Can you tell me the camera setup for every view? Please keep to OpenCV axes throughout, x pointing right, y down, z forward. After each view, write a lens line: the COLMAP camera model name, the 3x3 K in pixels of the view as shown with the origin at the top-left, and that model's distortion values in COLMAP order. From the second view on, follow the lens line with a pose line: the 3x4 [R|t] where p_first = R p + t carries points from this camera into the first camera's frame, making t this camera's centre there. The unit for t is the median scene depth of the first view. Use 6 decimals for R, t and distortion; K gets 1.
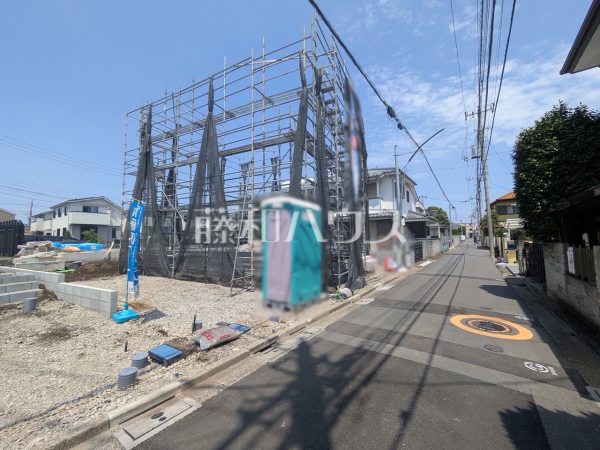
lens RADIAL K [[236.6, 0, 299.8], [0, 236.6, 224.1], [0, 0, 1]] dist [0.000771, 0.000512]
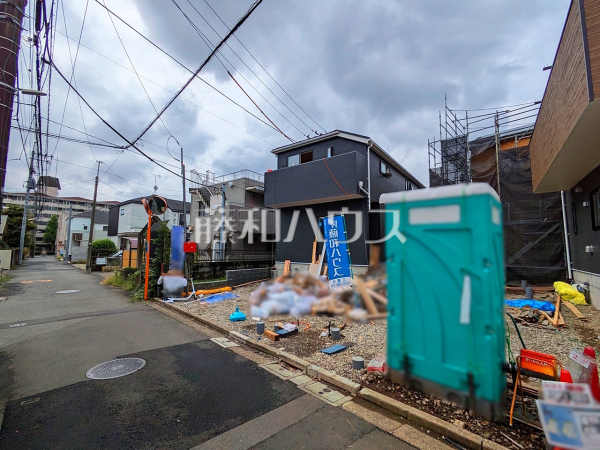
lens RADIAL K [[267.1, 0, 297.8], [0, 267.1, 226.9], [0, 0, 1]] dist [-0.000522, 0.006717]
pose [[-0.171125, -0.079013, -0.982076, 0.221599], [0.058032, 0.994240, -0.090103, 0.010305], [0.983539, -0.072411, -0.165554, 0.278310]]
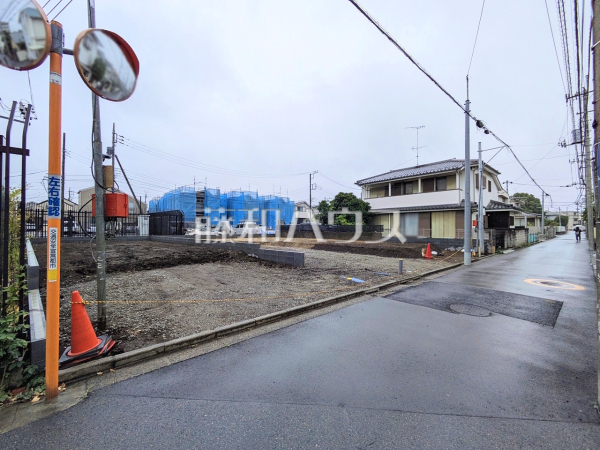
lens RADIAL K [[236.6, 0, 299.8], [0, 236.6, 224.1], [0, 0, 1]] dist [0.000771, 0.000512]
pose [[0.971758, 0.015835, -0.235447, -0.111605], [-0.003478, 0.998599, 0.052808, -0.008769], [0.235953, -0.050497, 0.970451, -0.218897]]
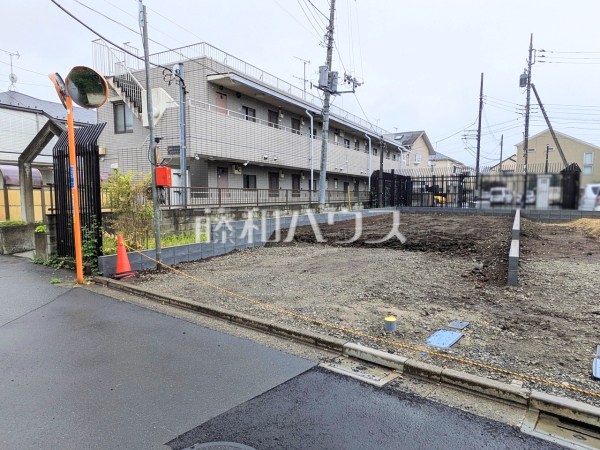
lens RADIAL K [[393.8, 0, 307.8], [0, 393.8, 235.2], [0, 0, 1]] dist [-0.004410, -0.000710]
pose [[-0.010294, 0.114209, -0.993403, 0.119747], [0.067606, 0.991262, 0.113262, 0.011918], [0.997659, -0.065994, -0.017926, 0.110805]]
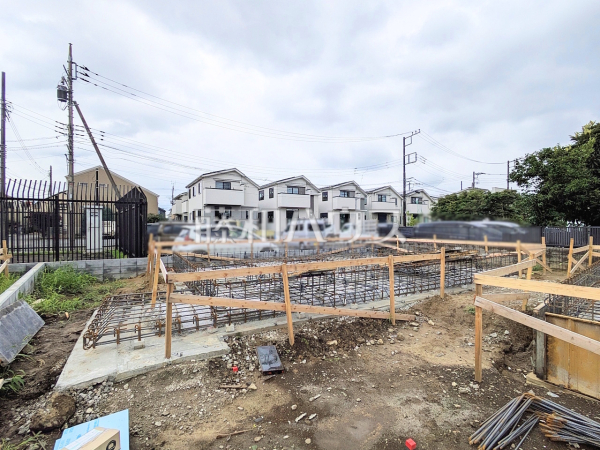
lens RADIAL K [[281.9, 0, 298.5], [0, 281.9, 228.2], [0, 0, 1]] dist [0.001411, 0.000747]
pose [[0.905787, 0.018131, -0.423346, -0.536650], [0.014016, 0.997255, 0.072700, 0.027868], [0.423502, -0.071784, 0.903047, 0.518034]]
